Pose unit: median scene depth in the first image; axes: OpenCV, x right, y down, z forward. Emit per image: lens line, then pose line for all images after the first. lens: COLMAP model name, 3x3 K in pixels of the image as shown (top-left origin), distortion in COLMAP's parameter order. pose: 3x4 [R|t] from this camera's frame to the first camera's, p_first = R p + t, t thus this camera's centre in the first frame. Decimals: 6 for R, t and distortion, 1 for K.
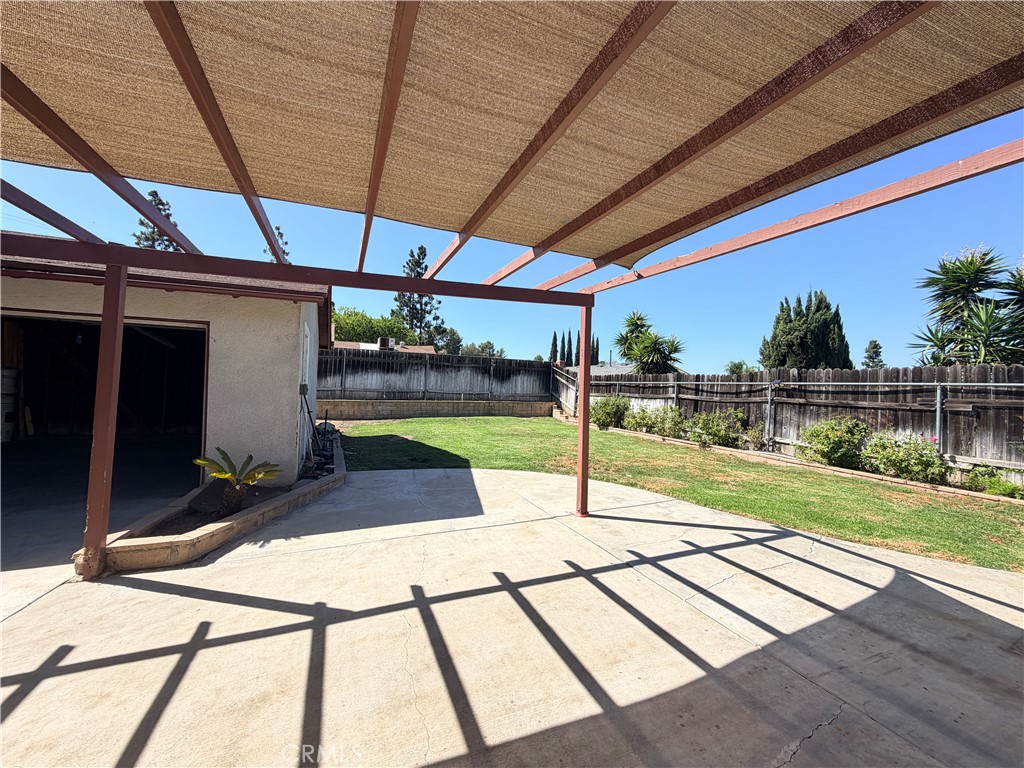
lens RADIAL K [[408.0, 0, 510.4], [0, 408.0, 385.1], [0, 0, 1]] dist [-0.000872, -0.000141]
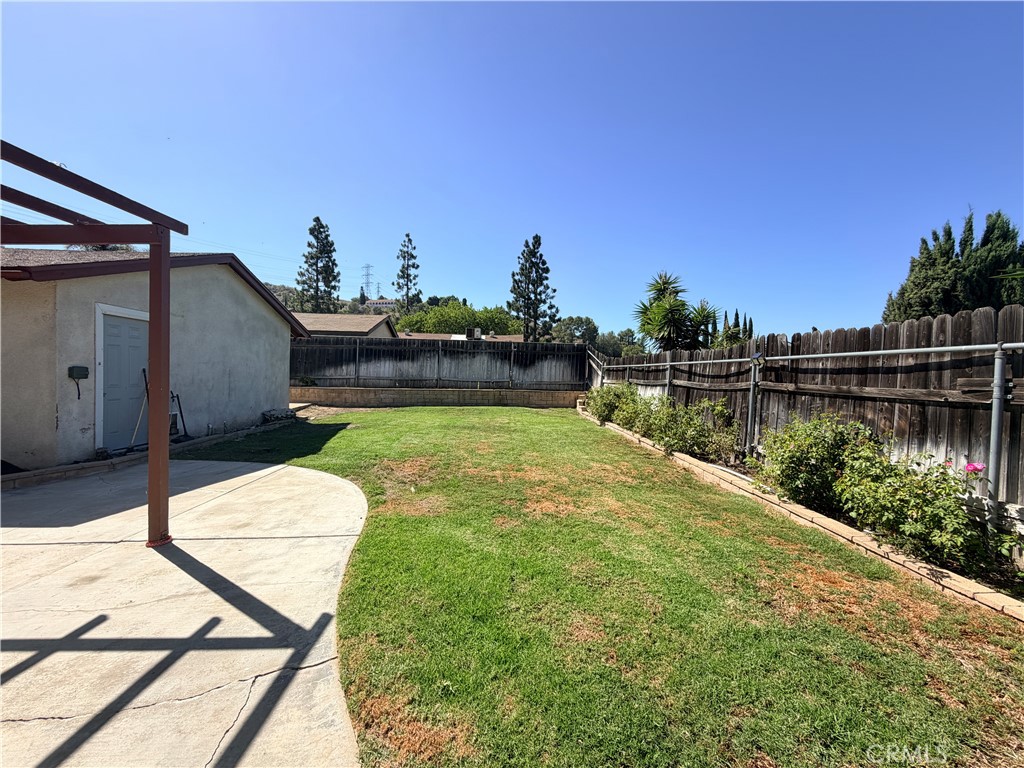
lens RADIAL K [[408.0, 0, 510.4], [0, 408.0, 385.1], [0, 0, 1]] dist [-0.000872, -0.000141]
pose [[0.937636, -0.001150, -0.347616, 0.315110], [0.009074, 0.999735, 0.021168, 0.011600], [0.347500, -0.023002, 0.937398, 0.177773]]
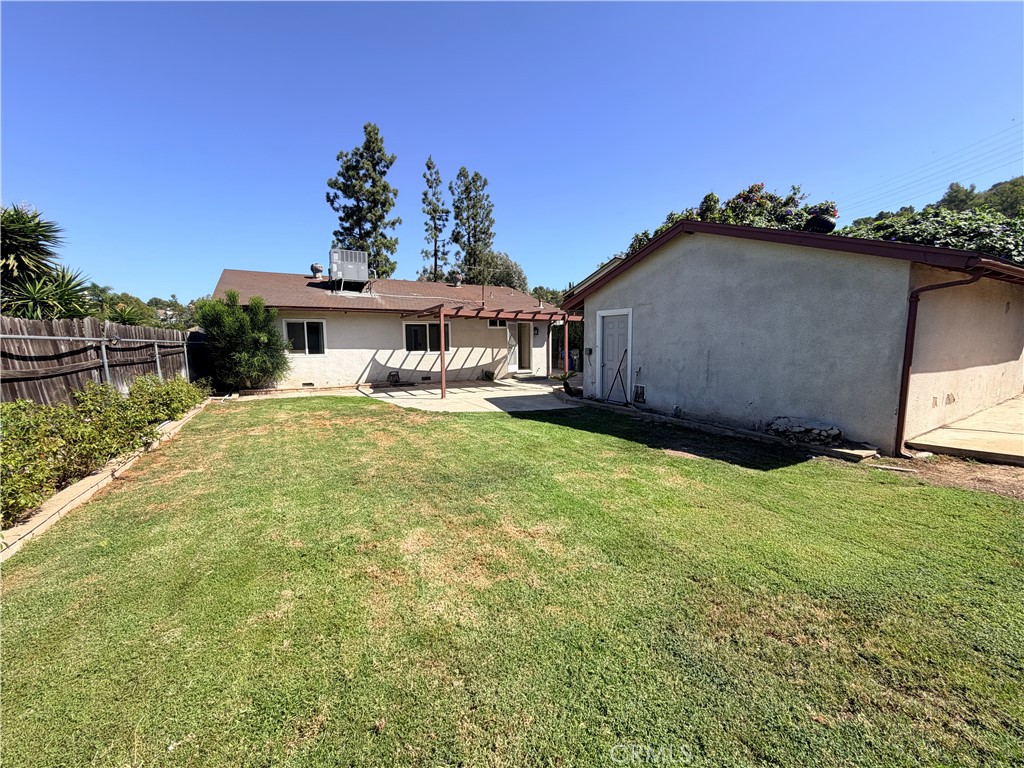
lens RADIAL K [[408.0, 0, 510.4], [0, 408.0, 385.1], [0, 0, 1]] dist [-0.000872, -0.000141]
pose [[-0.993994, -0.007690, -0.109160, 0.013371], [-0.018421, 0.995051, 0.097645, -0.004475], [0.107869, 0.099069, -0.989217, 1.103876]]
